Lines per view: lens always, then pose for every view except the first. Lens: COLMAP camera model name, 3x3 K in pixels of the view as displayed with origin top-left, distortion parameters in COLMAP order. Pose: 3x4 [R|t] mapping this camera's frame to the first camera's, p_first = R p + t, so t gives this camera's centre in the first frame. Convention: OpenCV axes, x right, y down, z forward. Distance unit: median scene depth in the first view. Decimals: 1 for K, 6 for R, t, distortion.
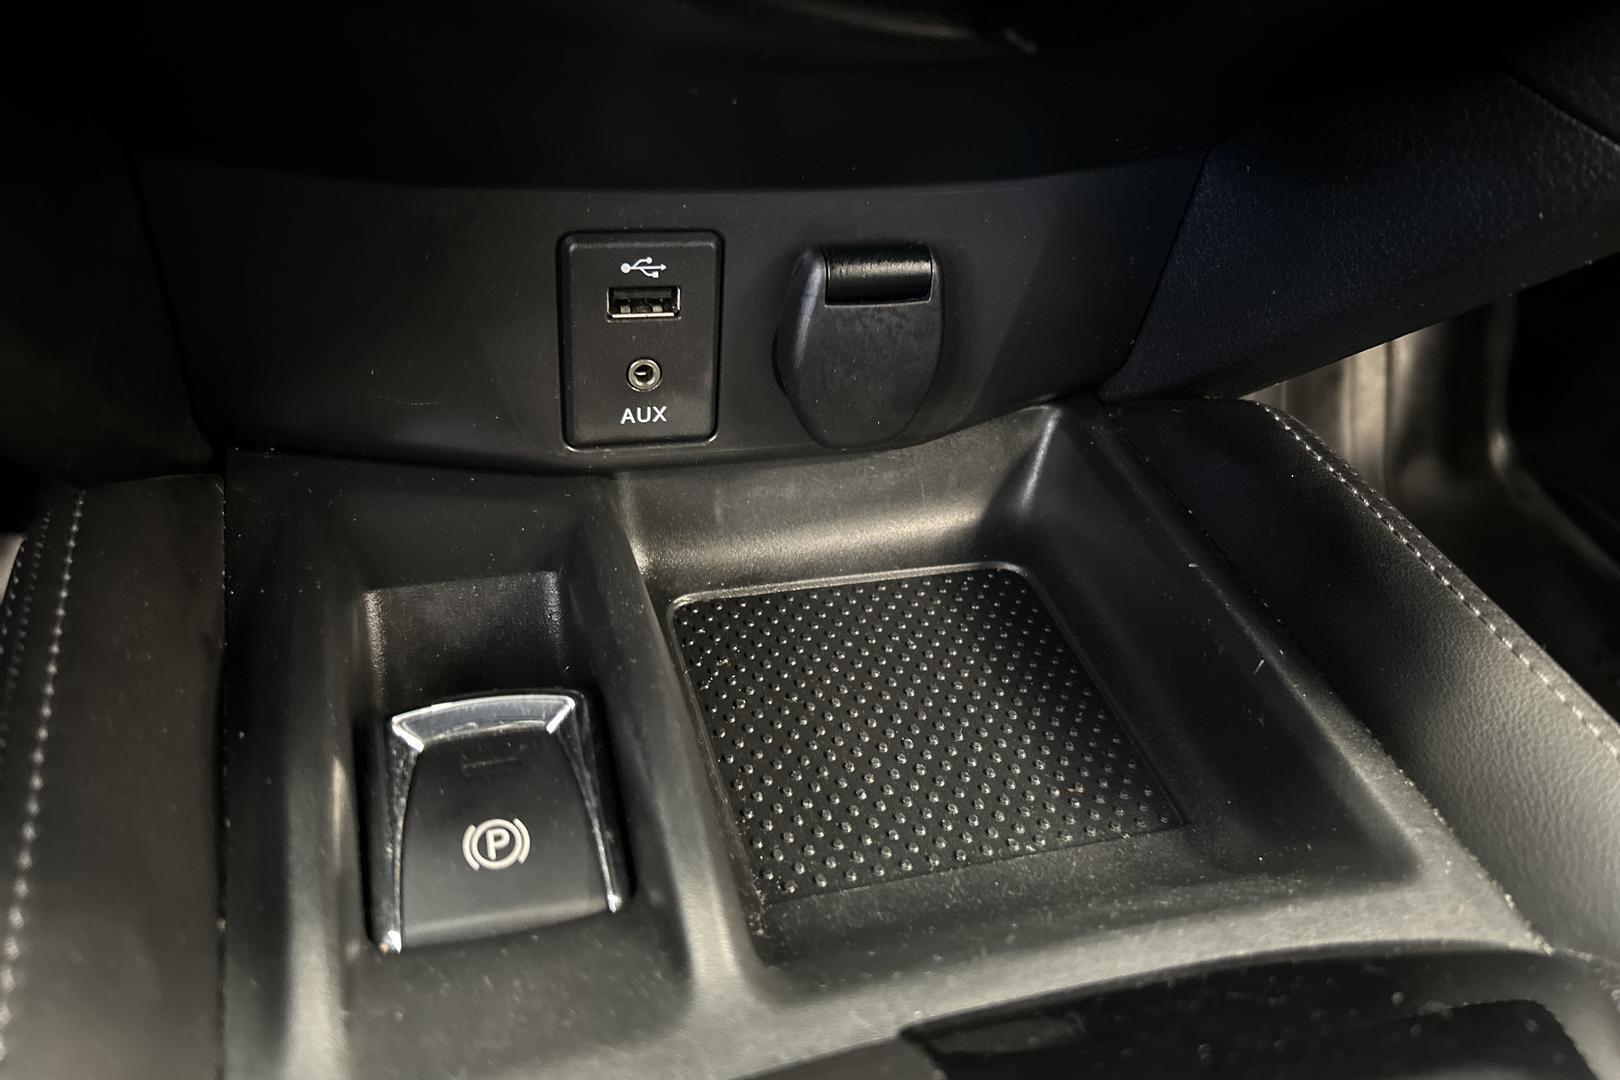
lens RADIAL K [[1250.1, 0, 807.9], [0, 1250.1, 540.6], [0, 0, 1]] dist [-0.001785, -0.024587]
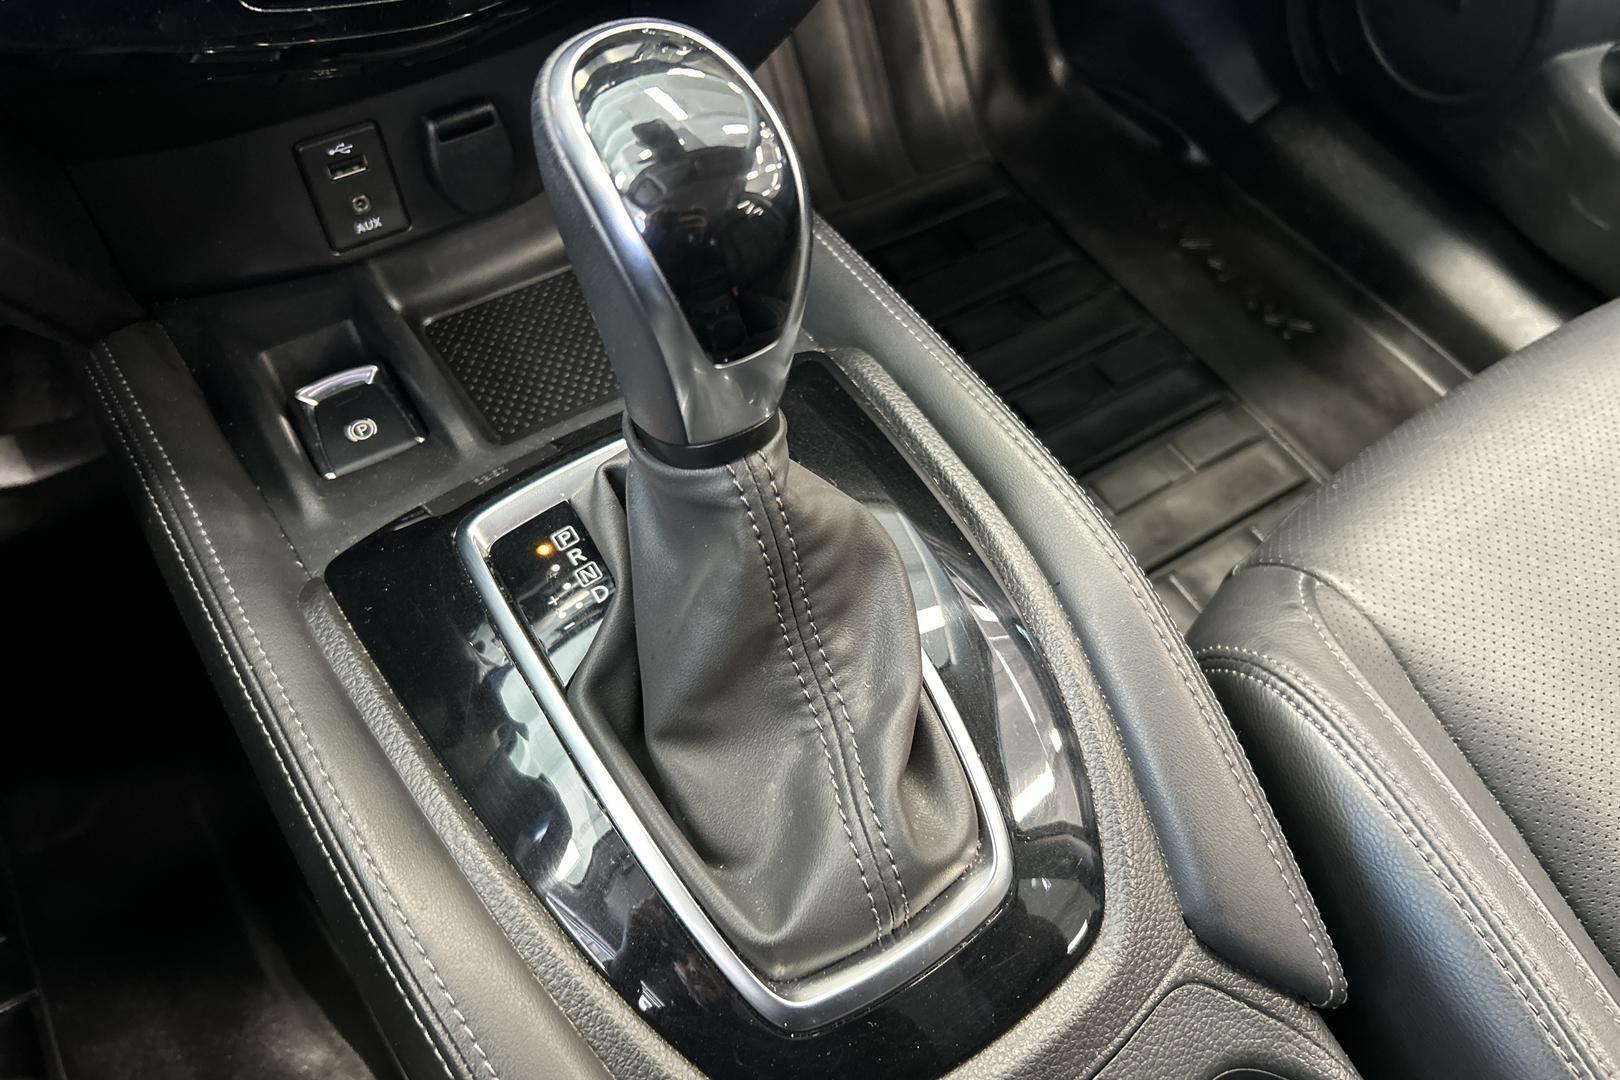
lens RADIAL K [[1250.1, 0, 812.1], [0, 1250.1, 537.3], [0, 0, 1]] dist [-0.001785, -0.024587]
pose [[0.952992, -0.289223, 0.090308, 0.203811], [0.263894, 0.938740, 0.221647, 0.101500], [-0.148881, -0.187396, 0.970936, -1.031240]]
